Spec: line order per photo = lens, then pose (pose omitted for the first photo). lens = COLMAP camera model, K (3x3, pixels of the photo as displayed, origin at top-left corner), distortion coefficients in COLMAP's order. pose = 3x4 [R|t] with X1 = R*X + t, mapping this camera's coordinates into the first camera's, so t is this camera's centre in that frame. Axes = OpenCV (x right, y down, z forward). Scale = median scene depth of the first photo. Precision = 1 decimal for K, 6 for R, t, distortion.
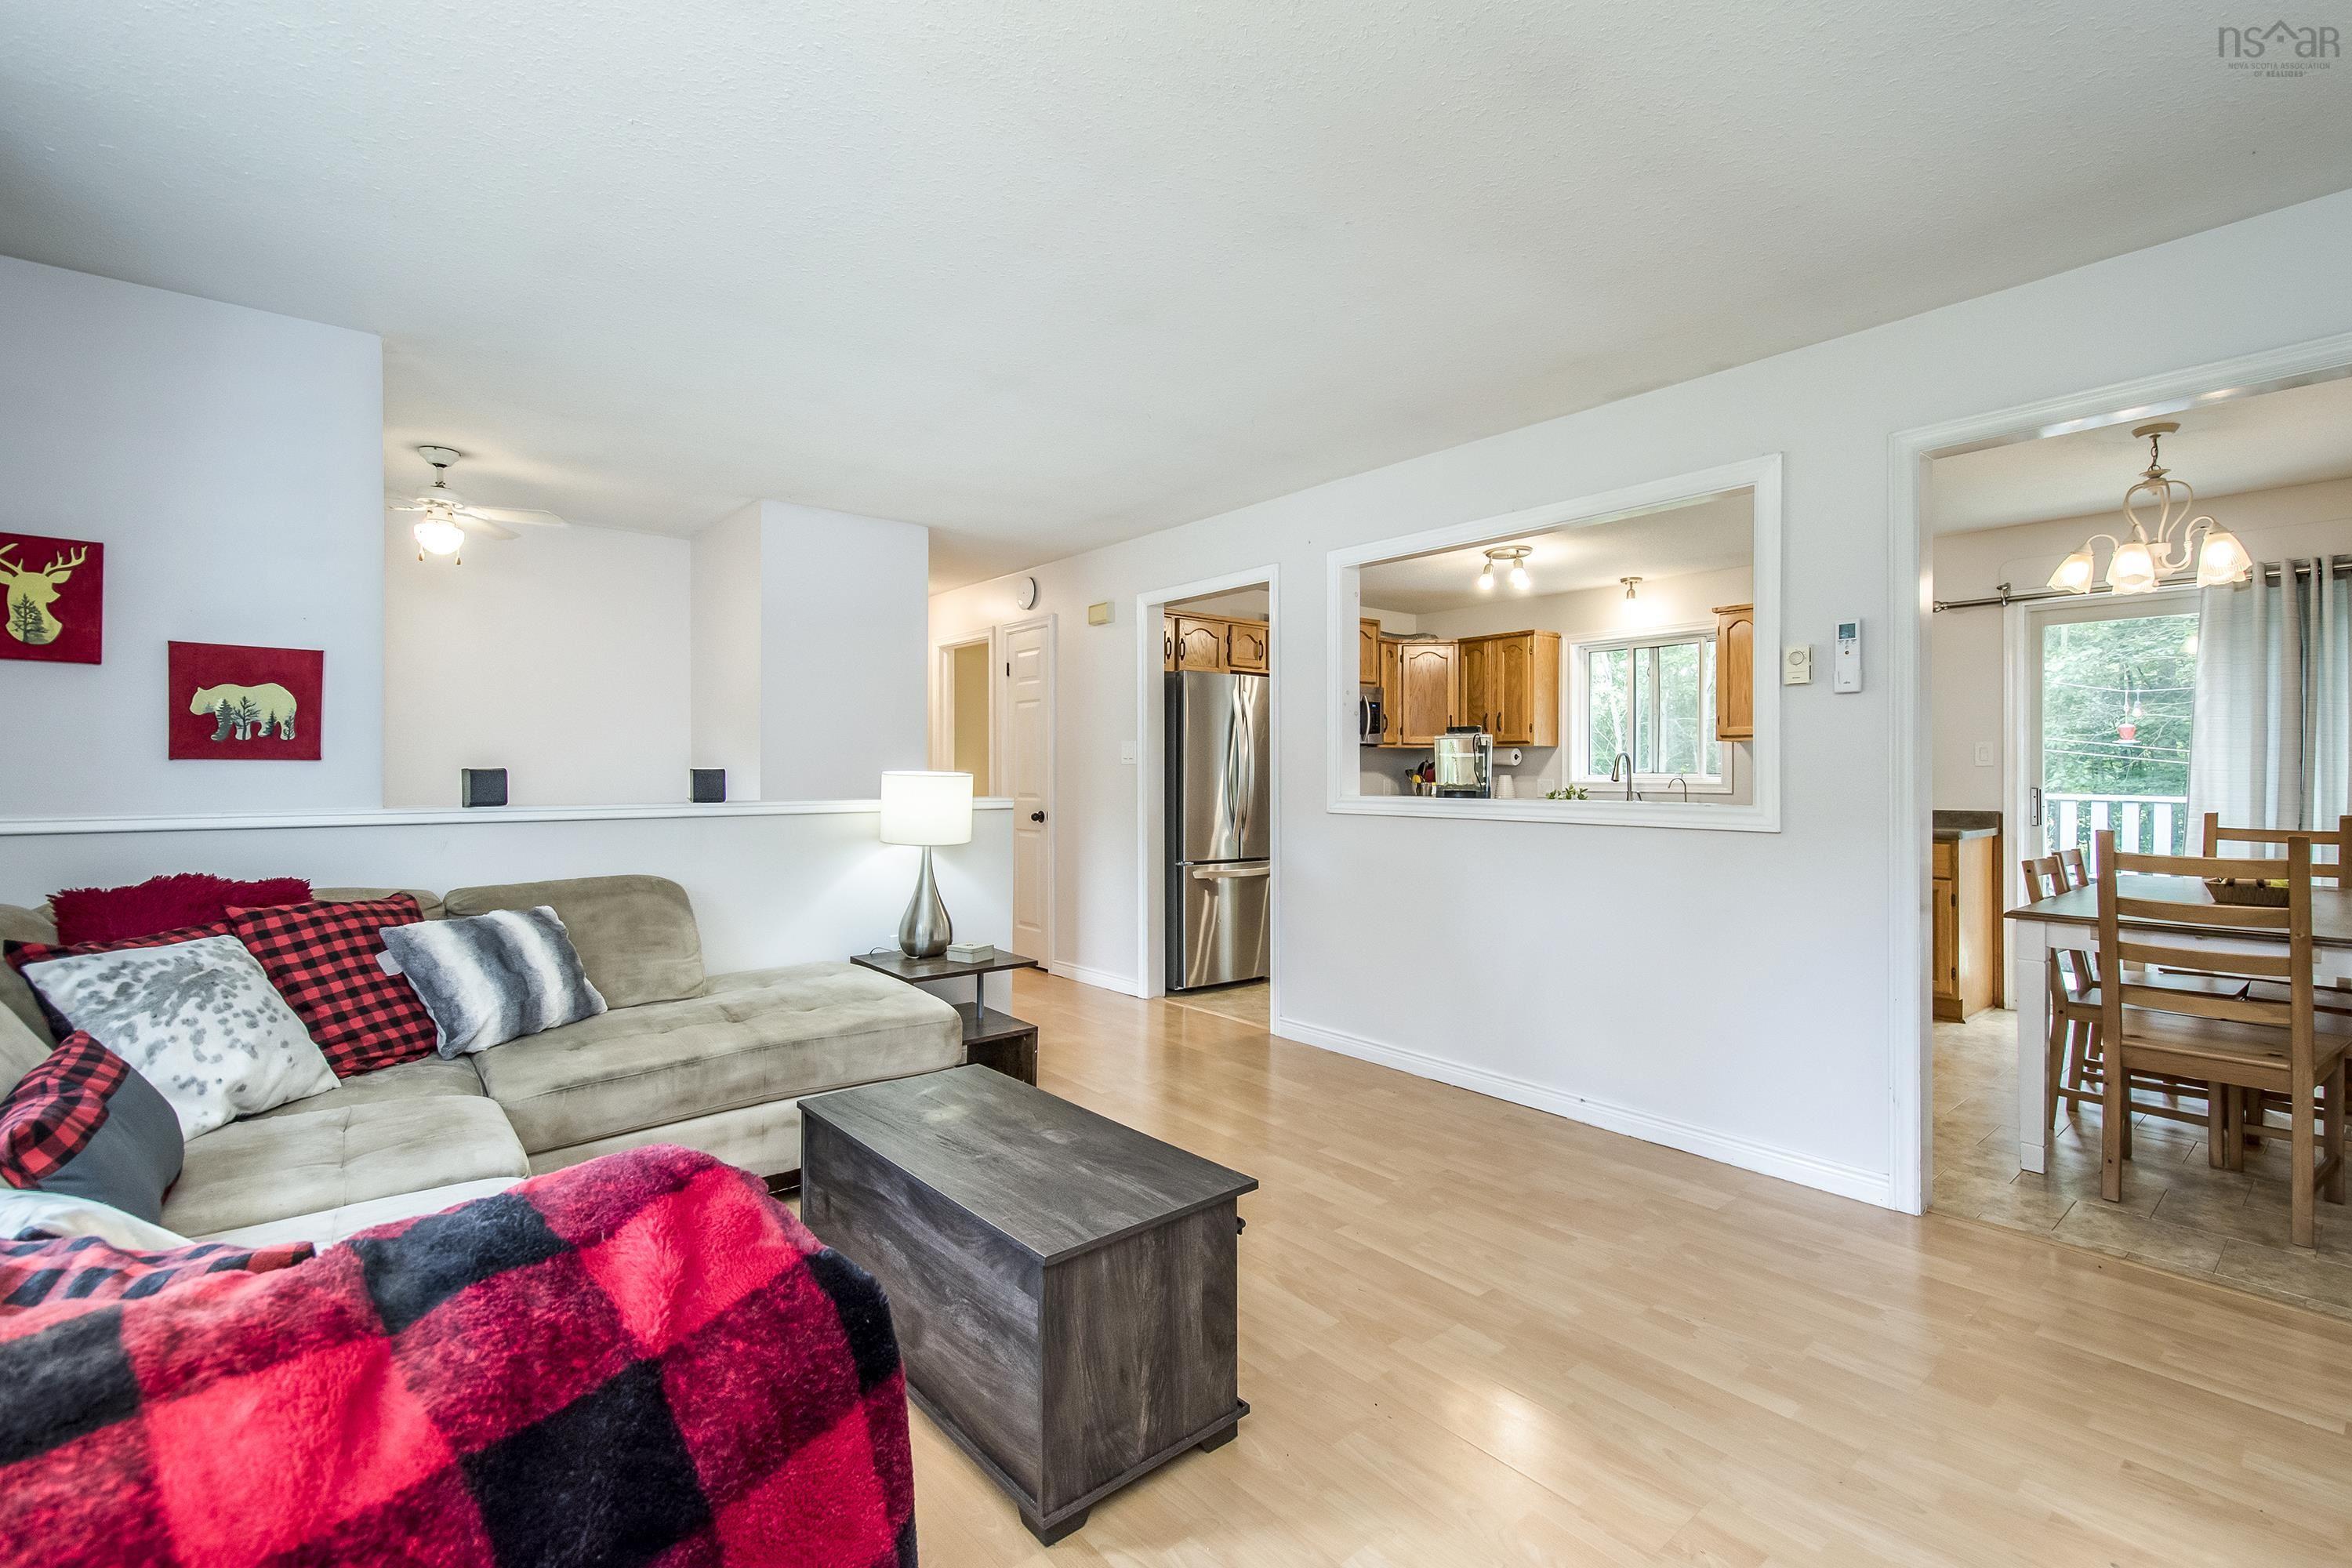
lens RADIAL K [[1046.6, 0, 1186.9], [0, 1046.6, 769.2], [0, 0, 1]] dist [0.008042, -0.000562]
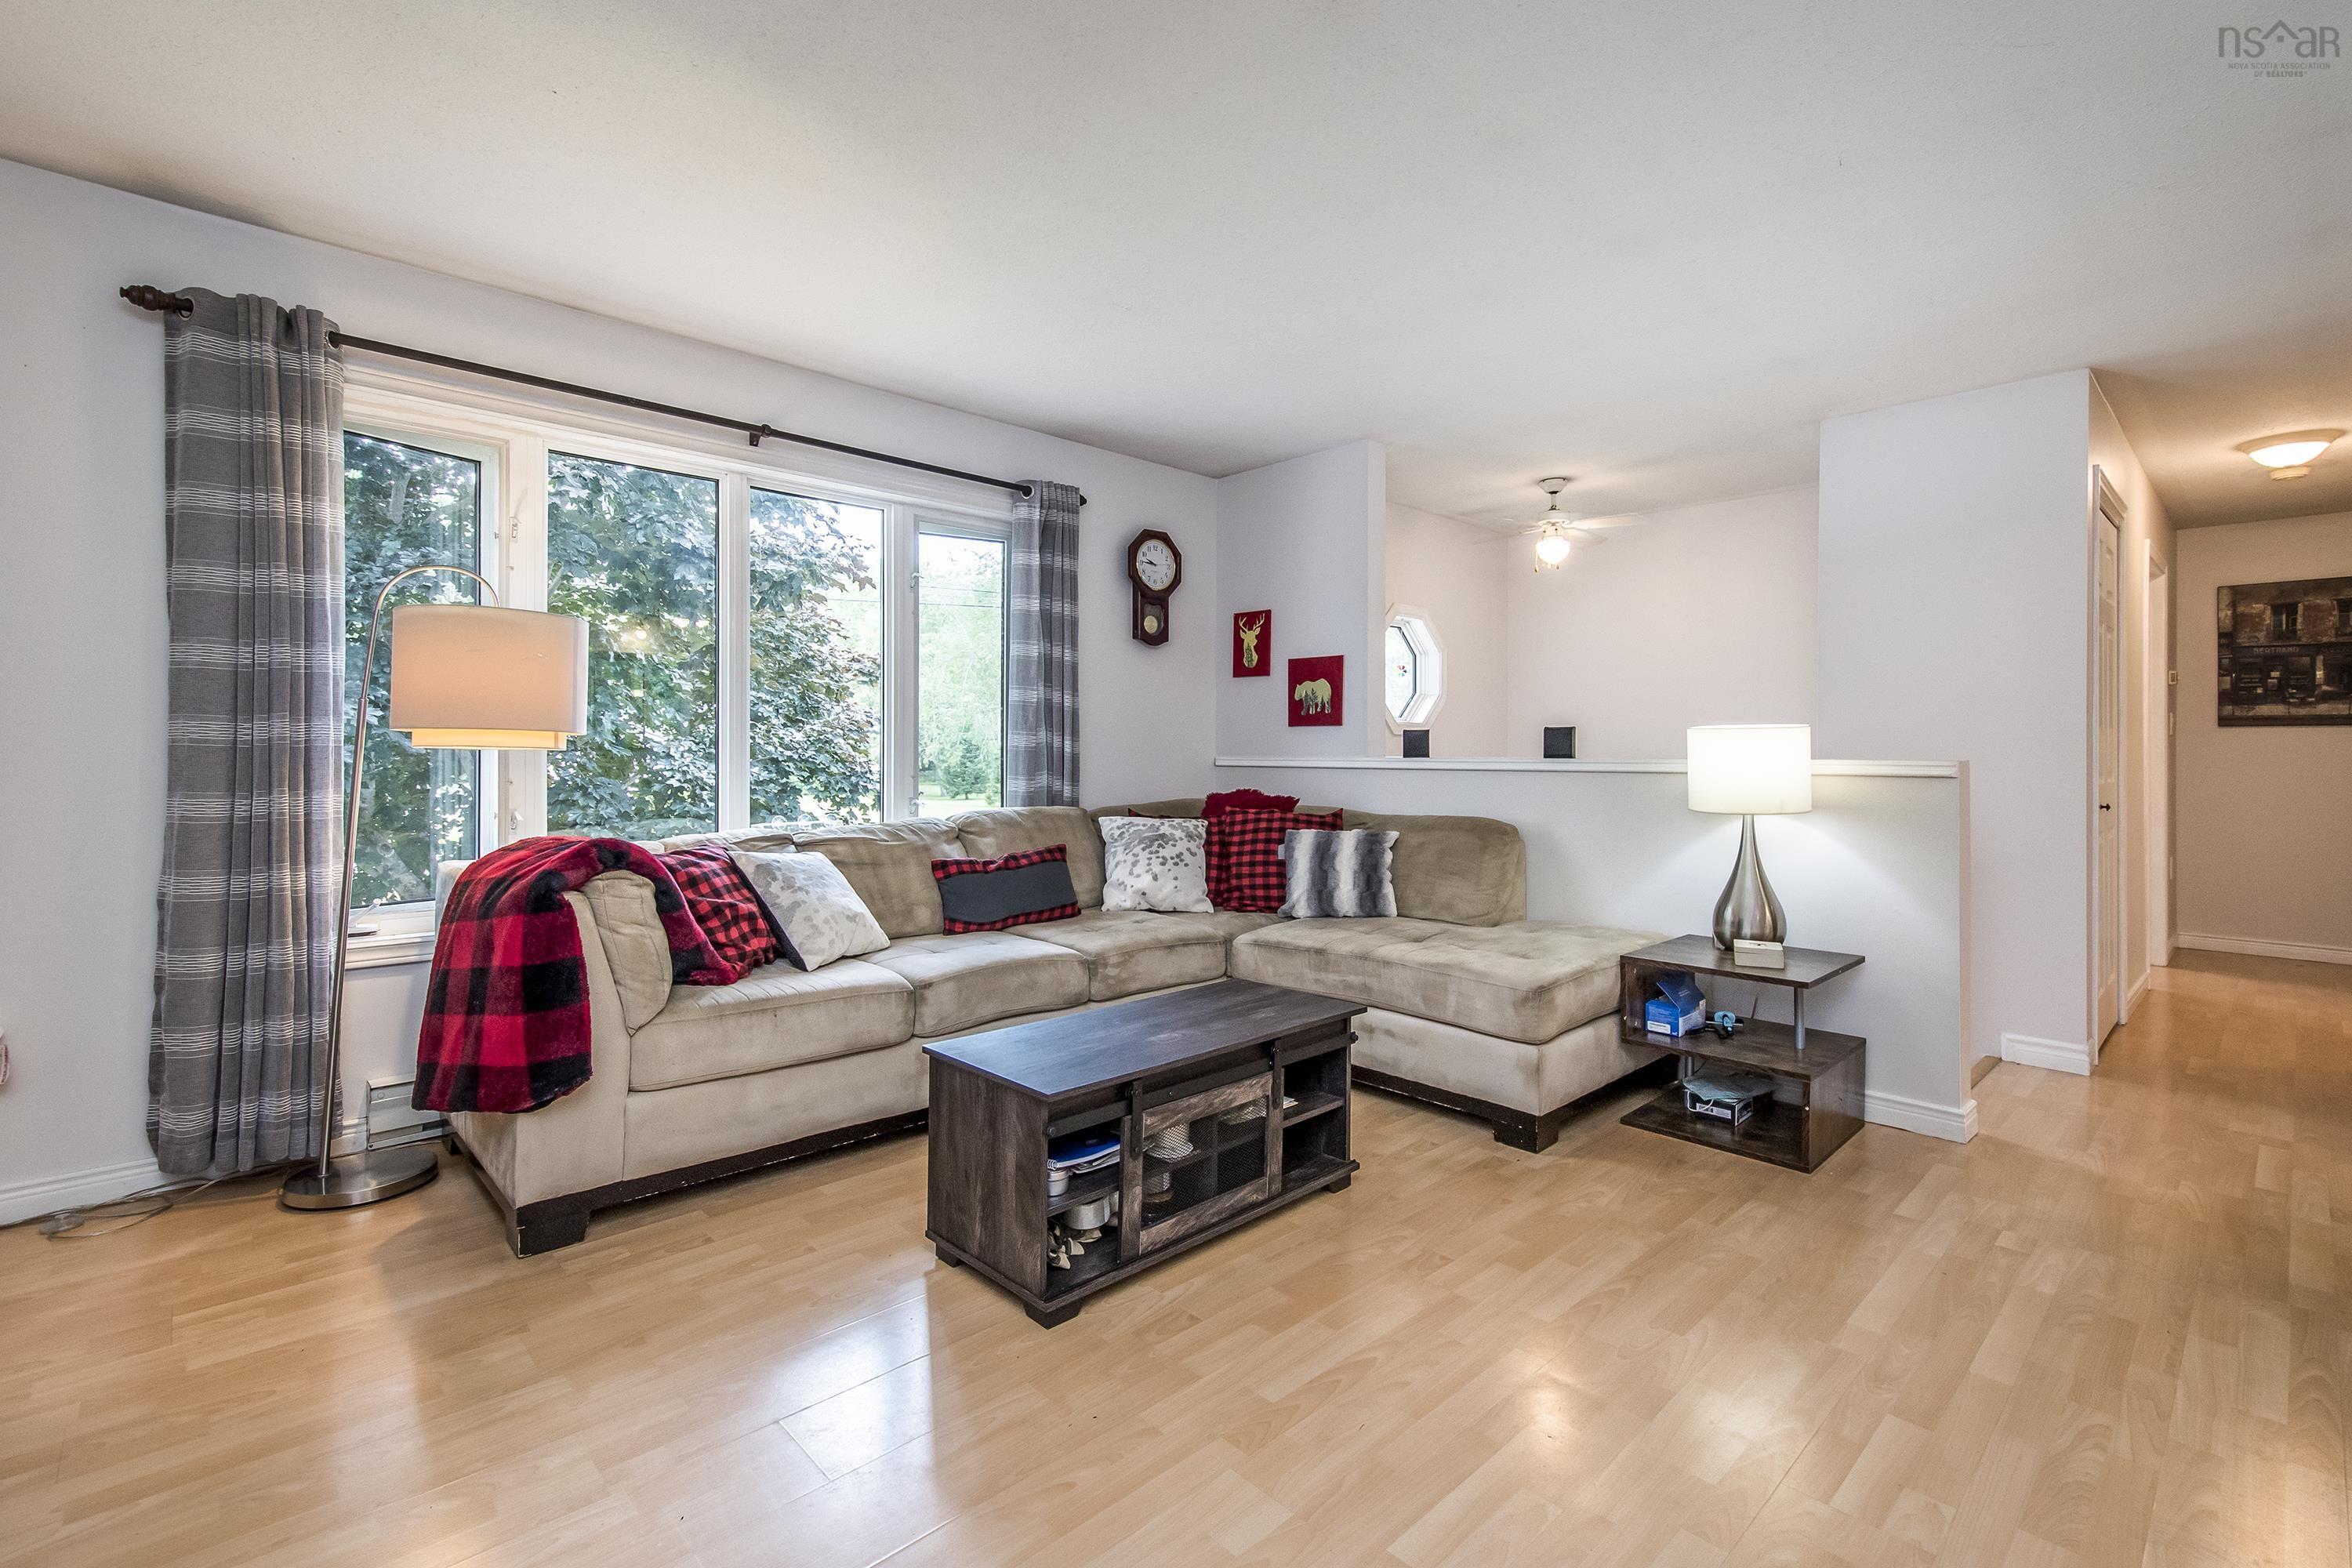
lens RADIAL K [[1032.8, 0, 1184.5], [0, 1032.8, 749.7], [0, 0, 1]] dist [0.000440, -0.000107]
pose [[0.058388, -0.001915, -0.998292, 0.742885], [-0.001245, 0.999997, -0.001991, 0.033051], [0.998293, 0.001359, 0.058386, 0.724682]]
